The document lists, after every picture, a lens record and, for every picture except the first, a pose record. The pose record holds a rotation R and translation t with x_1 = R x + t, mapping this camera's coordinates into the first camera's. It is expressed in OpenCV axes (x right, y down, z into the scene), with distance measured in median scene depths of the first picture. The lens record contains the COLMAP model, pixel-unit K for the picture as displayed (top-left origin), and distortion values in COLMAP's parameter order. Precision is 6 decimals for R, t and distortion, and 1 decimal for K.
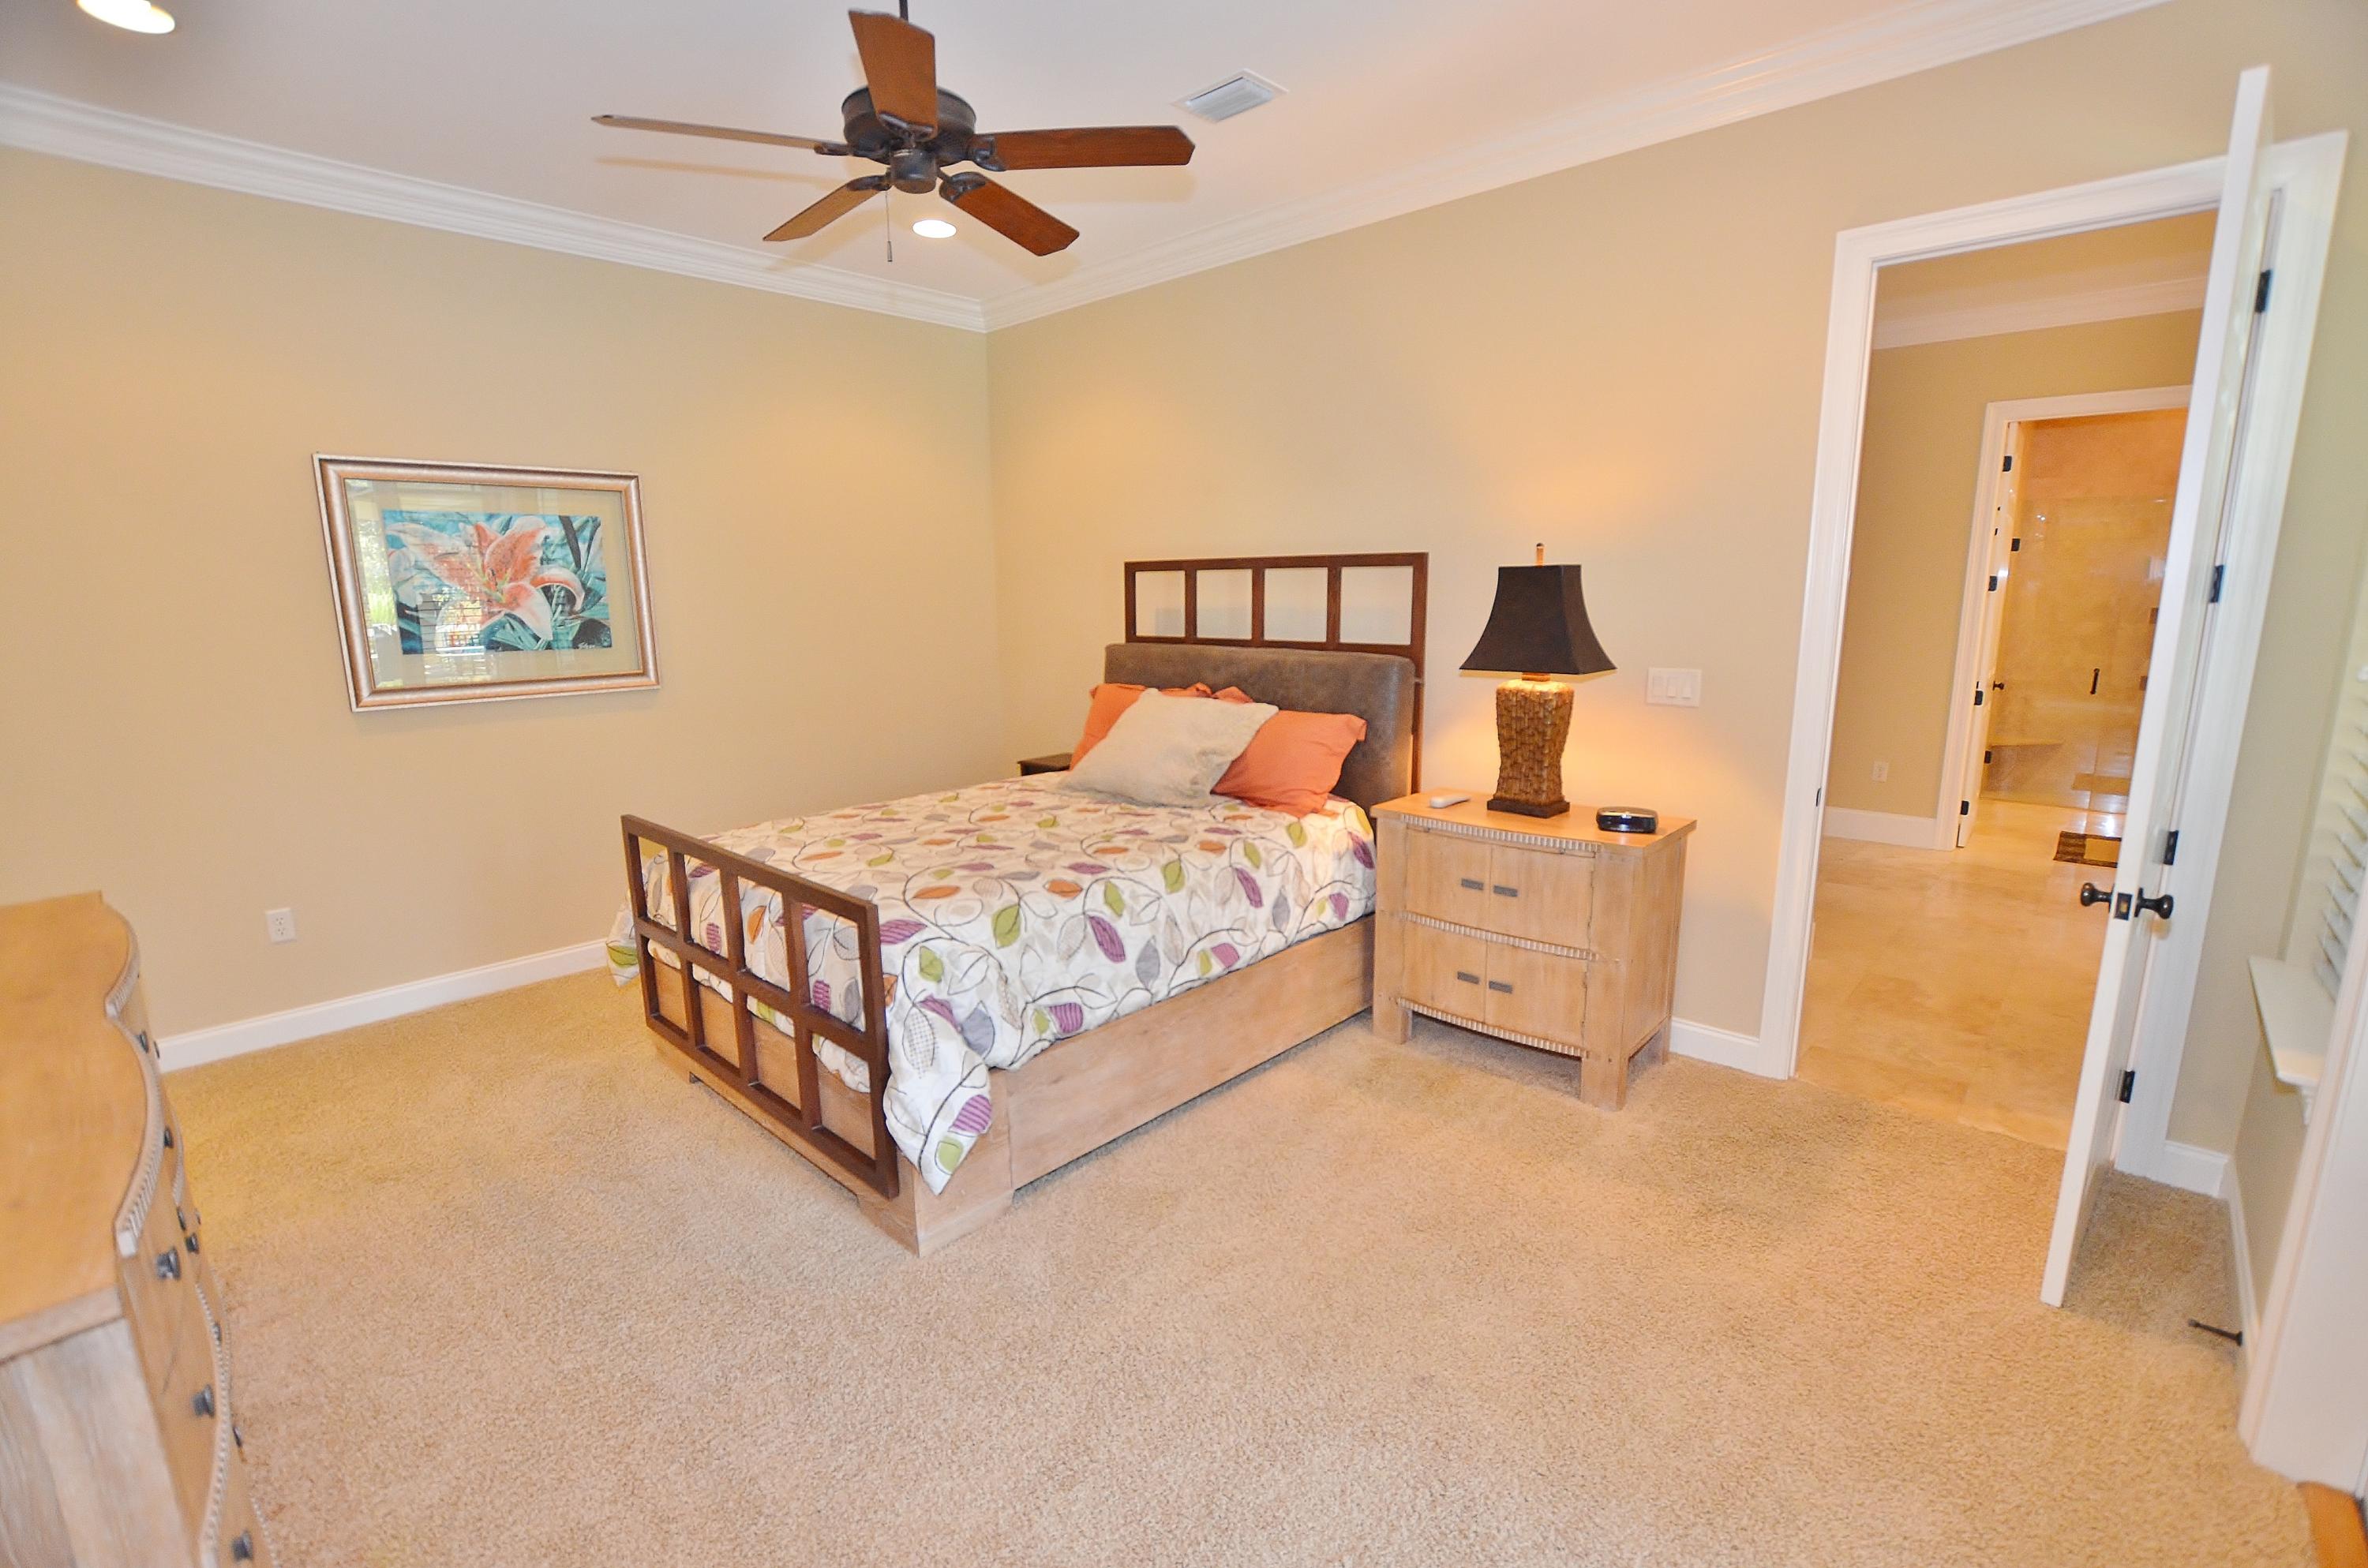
lens RADIAL K [[1037.9, 0, 1189.0], [0, 1037.9, 799.3], [0, 0, 1]] dist [-0.036190, 0.008731]
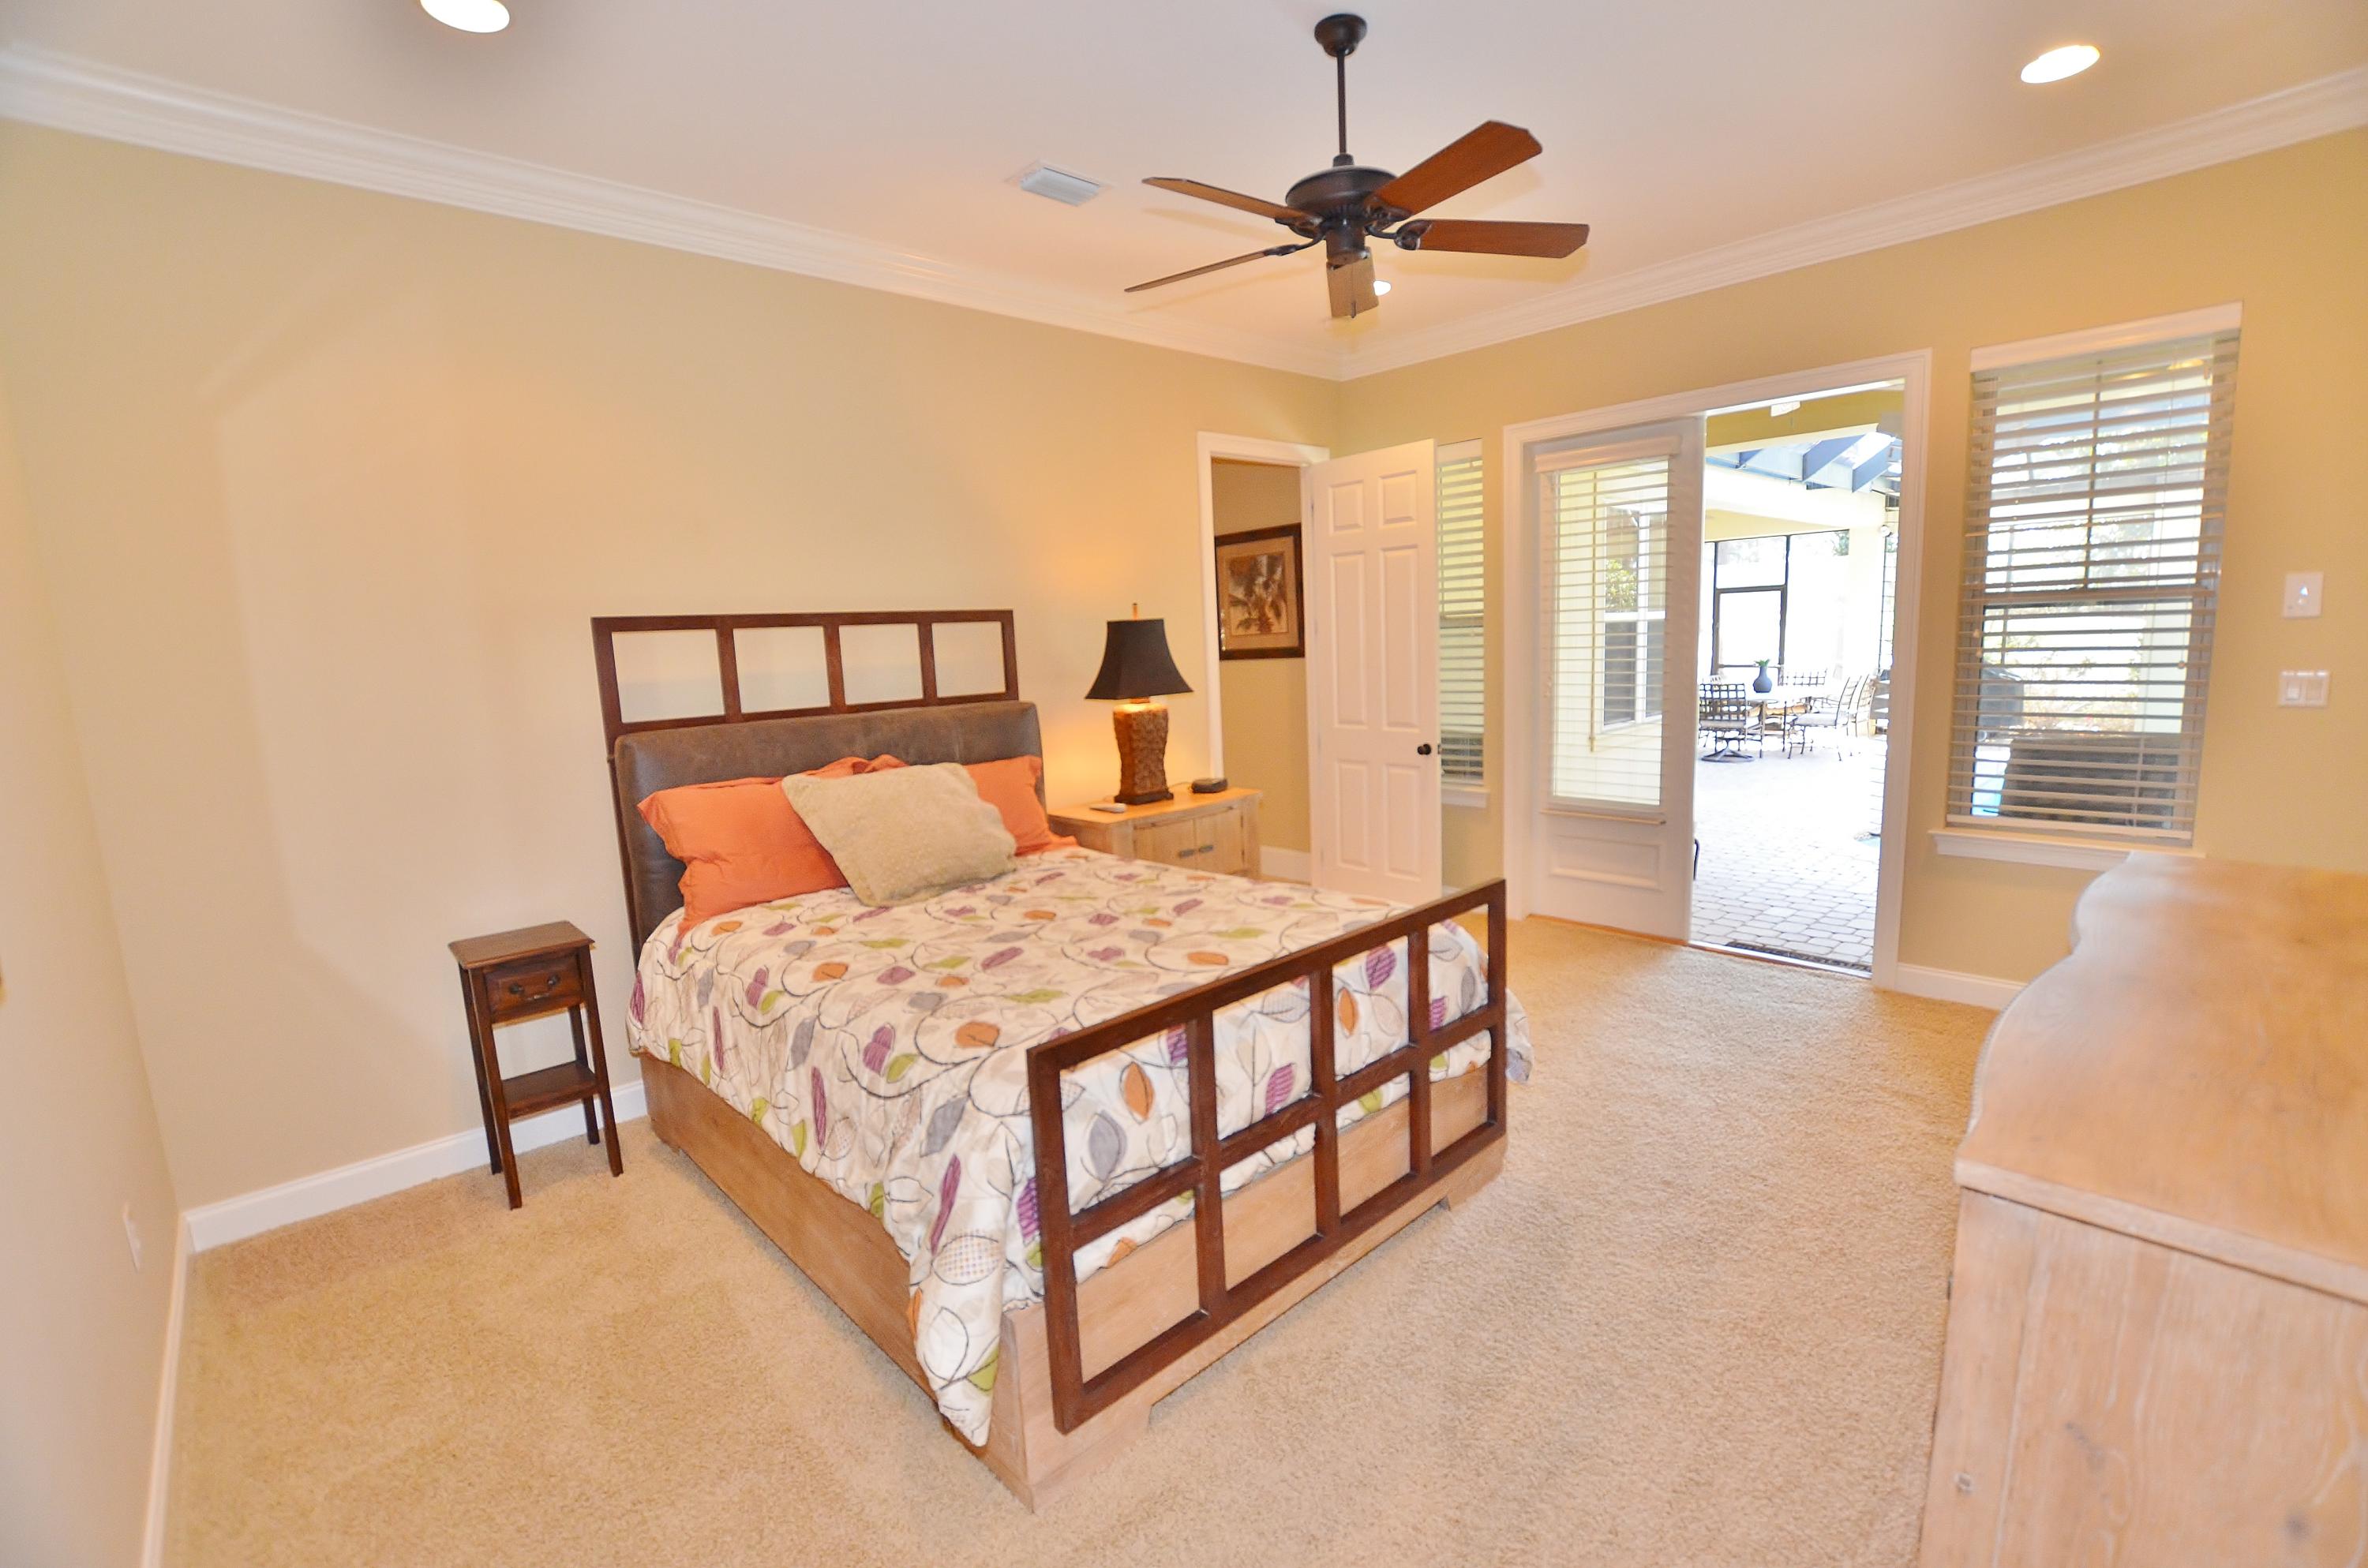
lens RADIAL K [[1037.9, 0, 1189.0], [0, 1037.9, 799.3], [0, 0, 1]] dist [-0.036190, 0.008731]
pose [[0.082593, -0.152948, 0.984777, -0.916608], [0.236763, 0.962873, 0.129689, -0.138818], [-0.968050, 0.222447, 0.115739, 0.723669]]
